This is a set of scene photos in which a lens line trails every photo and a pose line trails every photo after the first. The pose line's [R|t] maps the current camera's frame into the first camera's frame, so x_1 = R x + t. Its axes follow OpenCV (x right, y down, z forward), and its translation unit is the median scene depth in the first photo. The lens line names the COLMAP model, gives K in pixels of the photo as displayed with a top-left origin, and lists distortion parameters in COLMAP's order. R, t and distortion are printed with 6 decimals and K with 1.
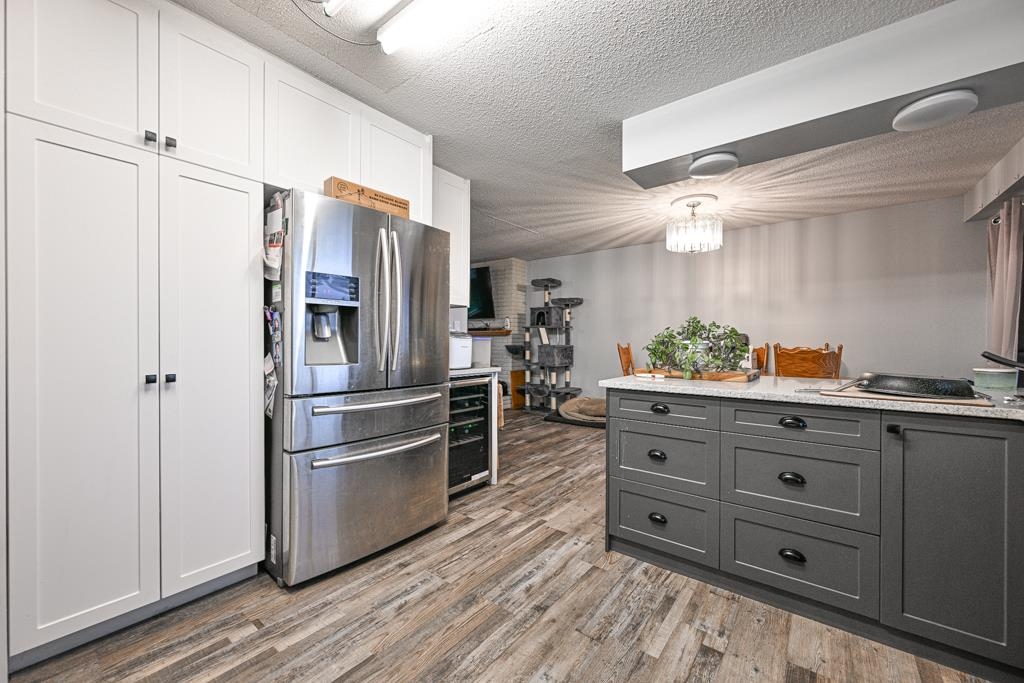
lens RADIAL K [[400.8, 0, 510.5], [0, 400.8, 345.5], [0, 0, 1]] dist [-0.002216, 0.000537]
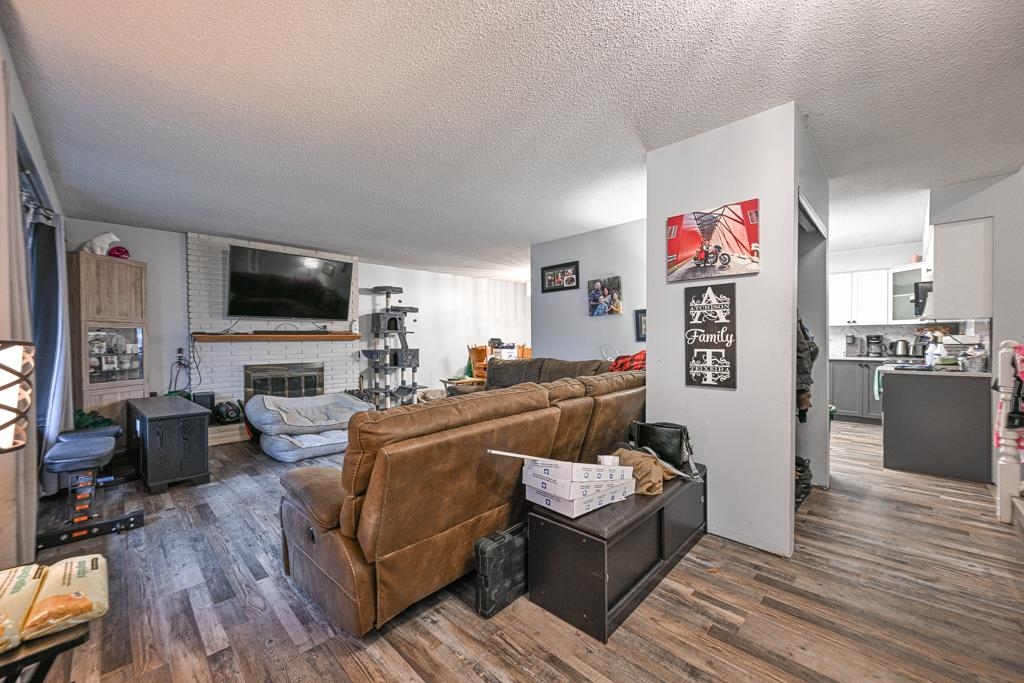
lens RADIAL K [[400.8, 0, 516.4], [0, 400.8, 343.9], [0, 0, 1]] dist [-0.002216, 0.000537]
pose [[0.092215, -0.017068, 0.995593, -2.571480], [0.016758, 0.999738, 0.015587, -0.067355], [-0.995598, 0.015247, 0.092477, 1.580467]]
